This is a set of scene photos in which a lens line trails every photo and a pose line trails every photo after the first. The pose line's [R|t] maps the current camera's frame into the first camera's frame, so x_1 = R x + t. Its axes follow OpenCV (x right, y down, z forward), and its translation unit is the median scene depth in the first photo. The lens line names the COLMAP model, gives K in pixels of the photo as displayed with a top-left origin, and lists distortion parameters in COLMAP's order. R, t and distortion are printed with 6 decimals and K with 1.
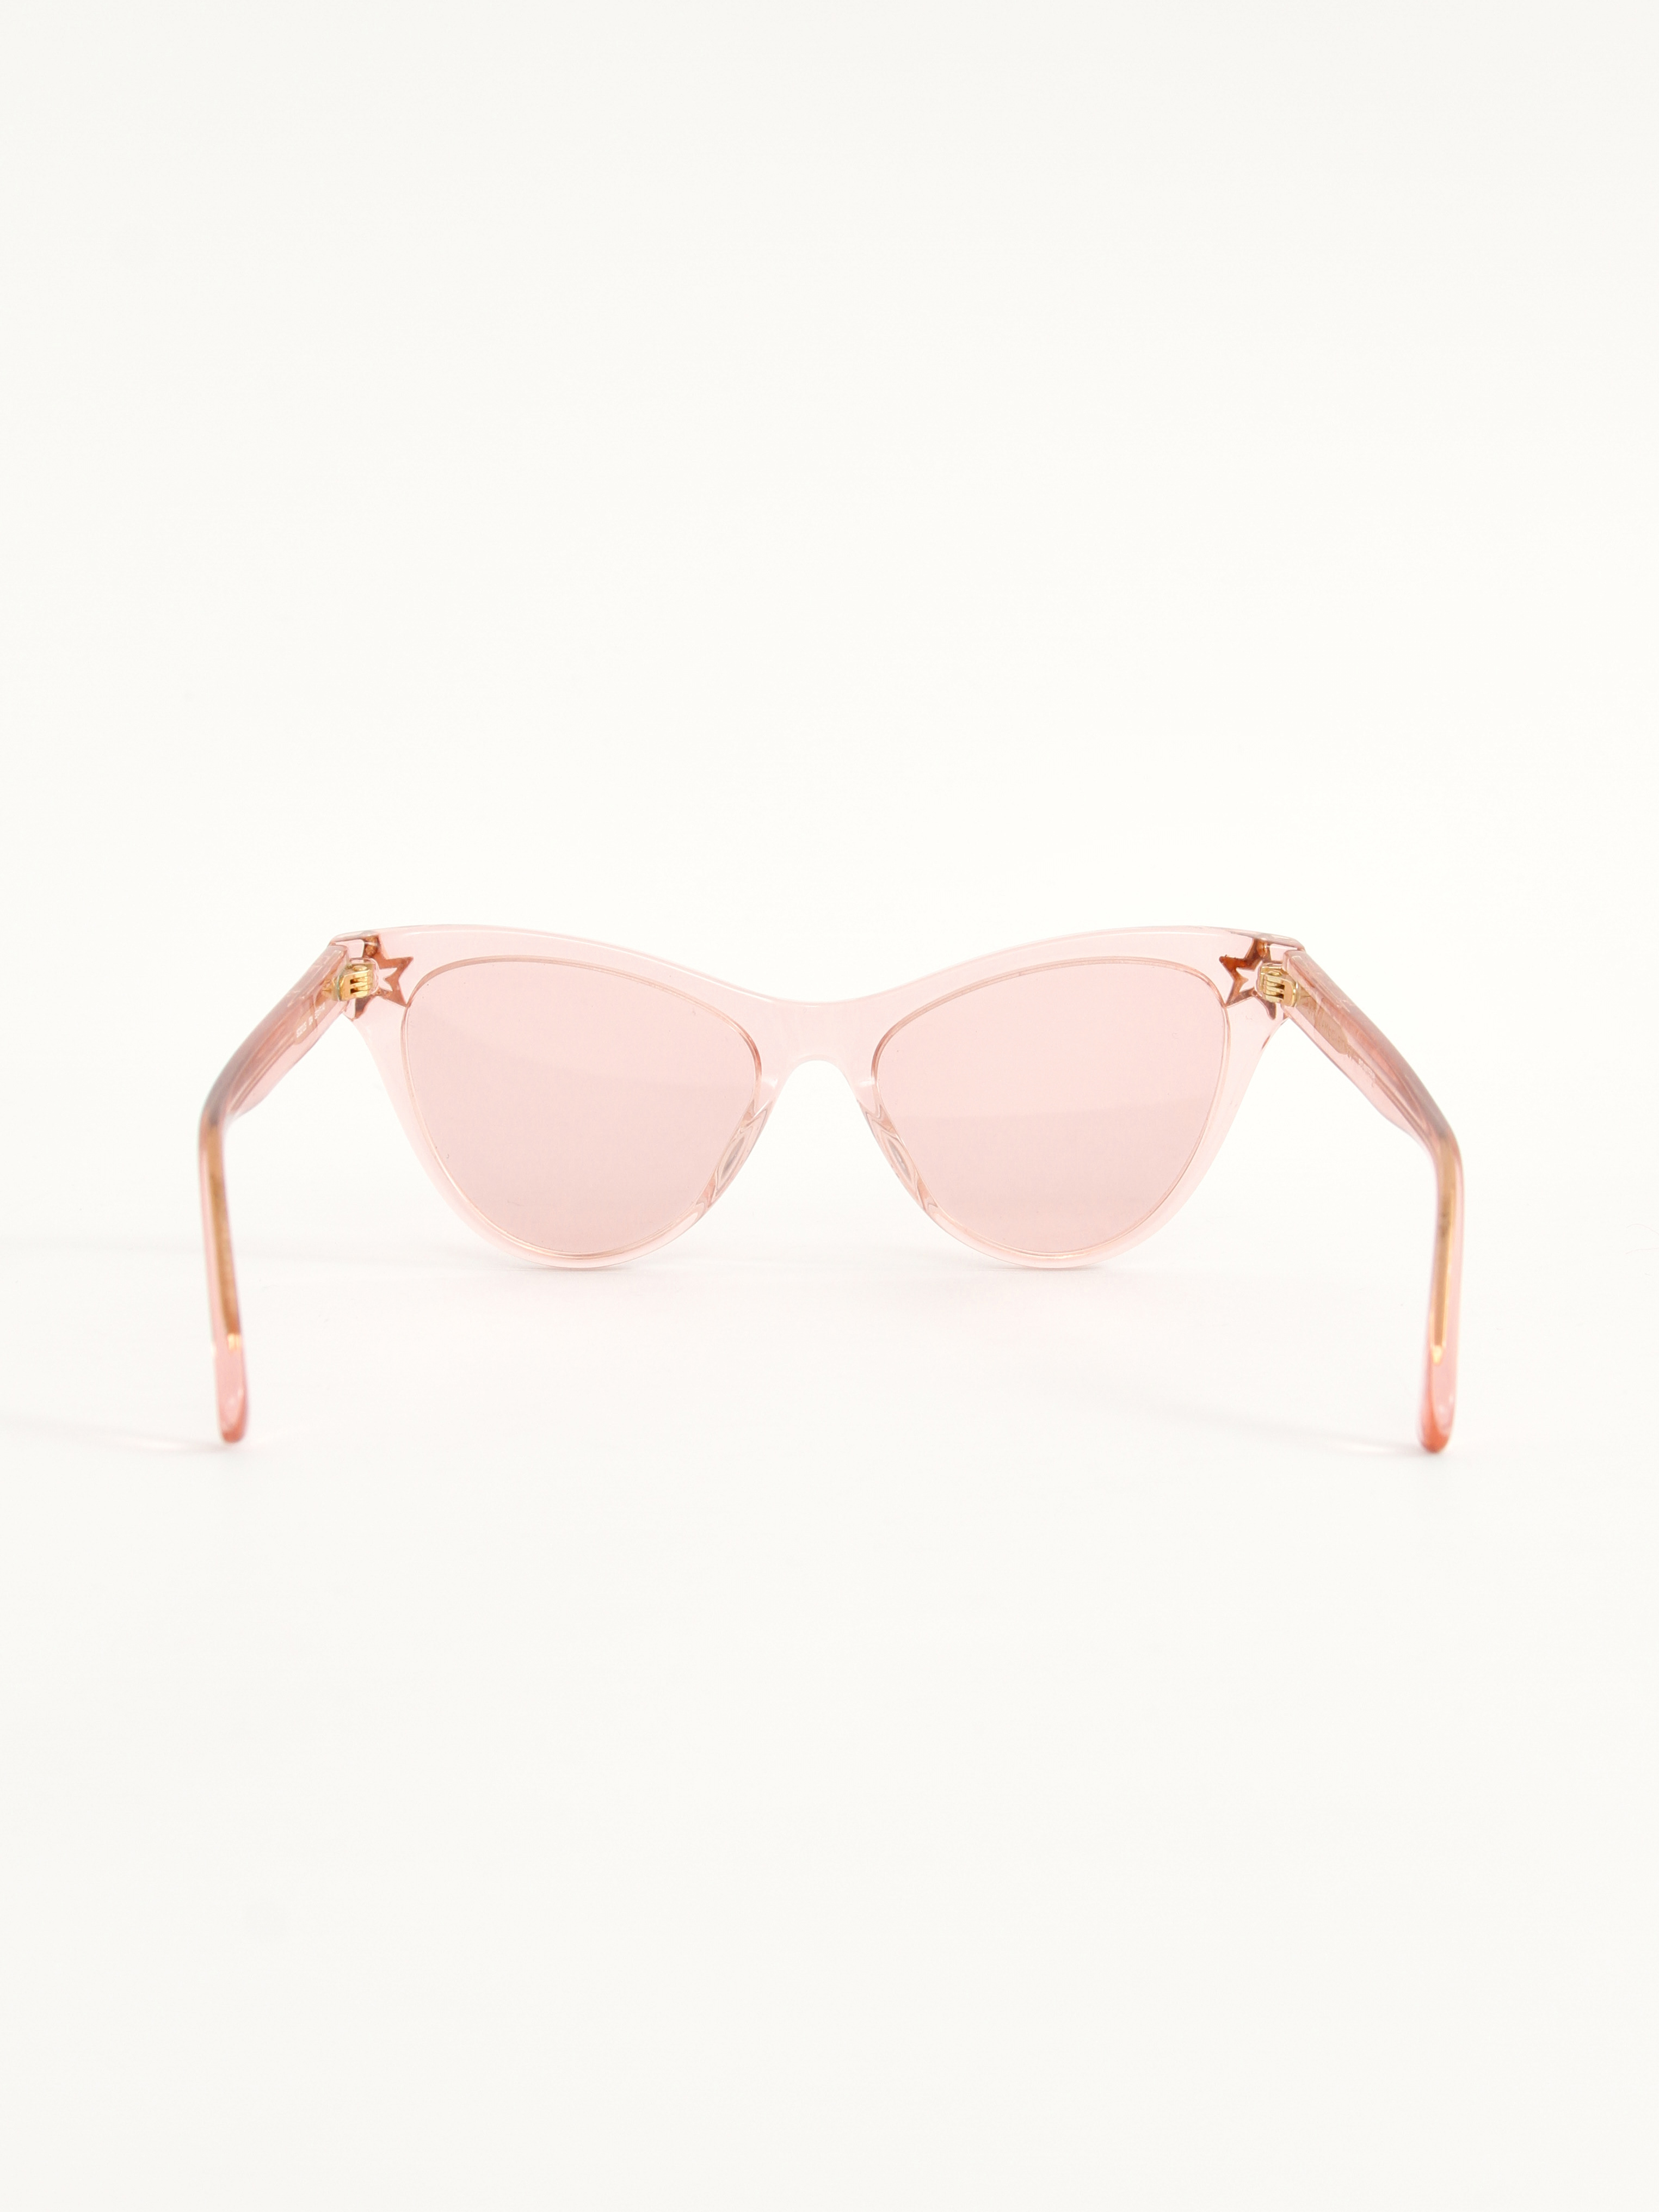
lens RADIAL K [[4688.2, 0, 829.5], [0, 4688.2, 1105.1], [0, 0, 1]] dist [-0.009593, 0.000000]
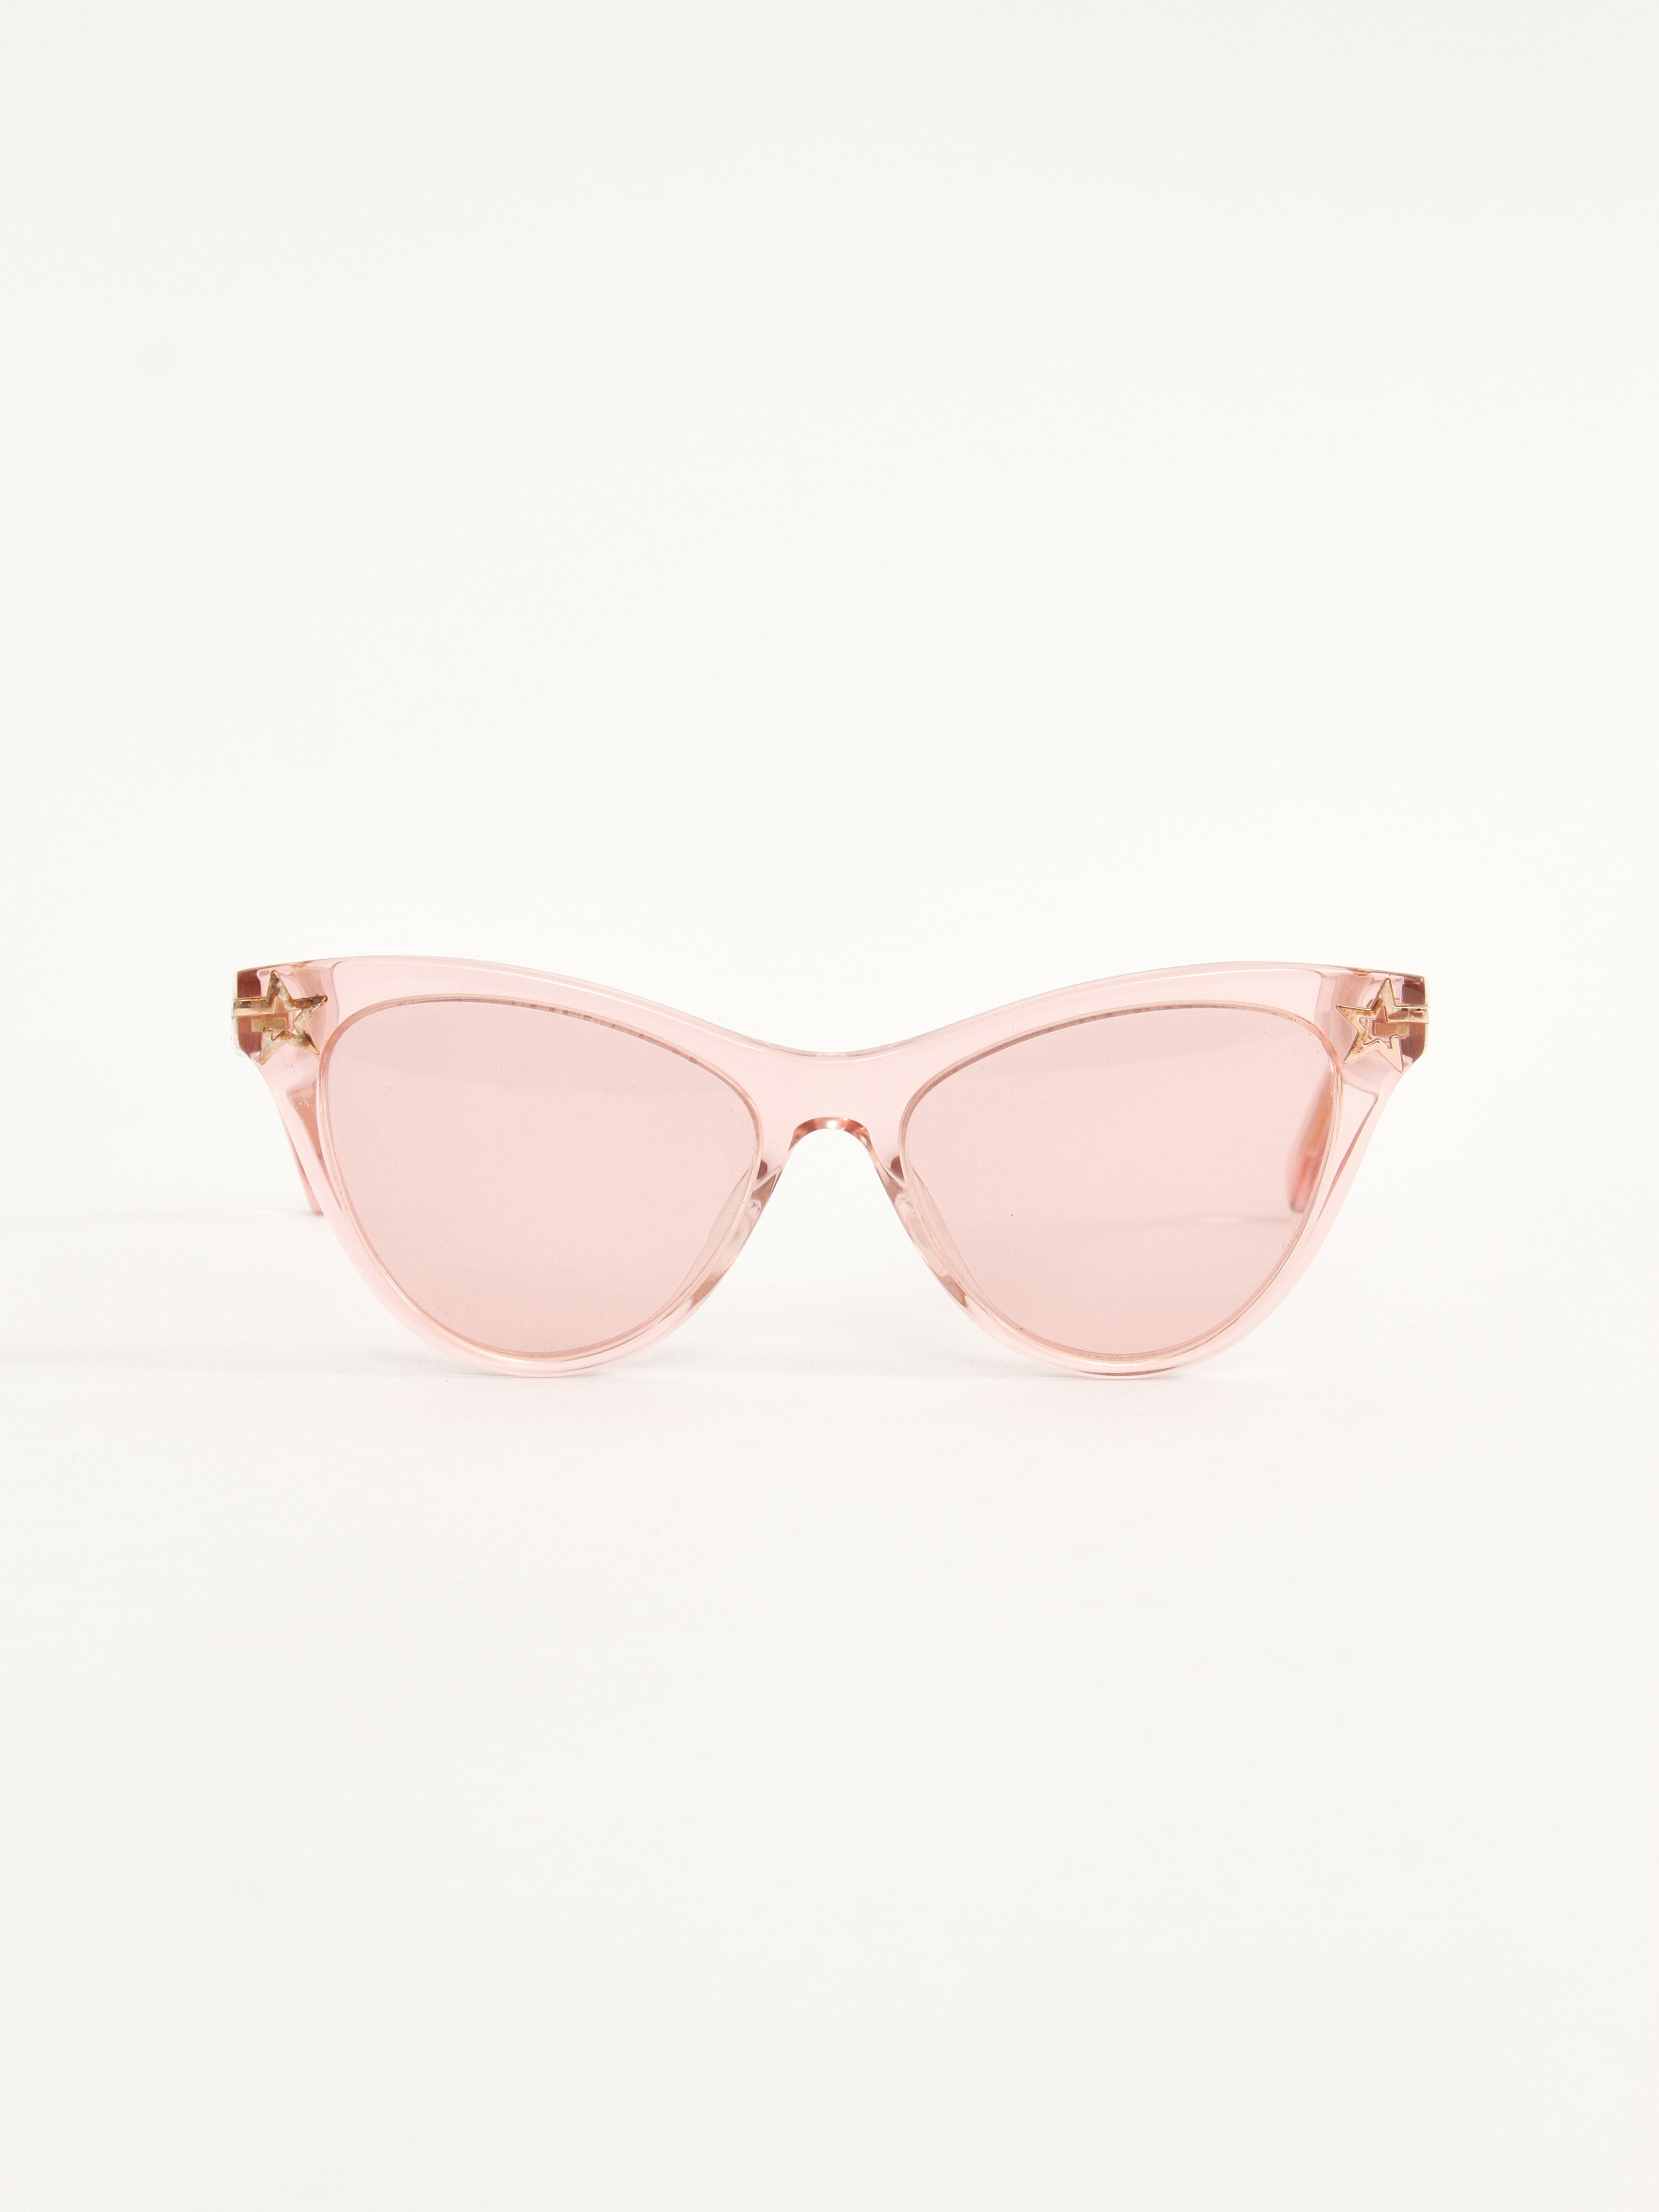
lens RADIAL K [[4773.6, 0, 830.1], [0, 4773.6, 1106.7], [0, 0, 1]] dist [0.009232, 0.000000]
pose [[0.999985, 0.004547, -0.003194, -0.000108], [-0.004584, 0.999920, -0.011762, -0.002999], [0.003141, 0.011776, 0.999926, 0.164716]]
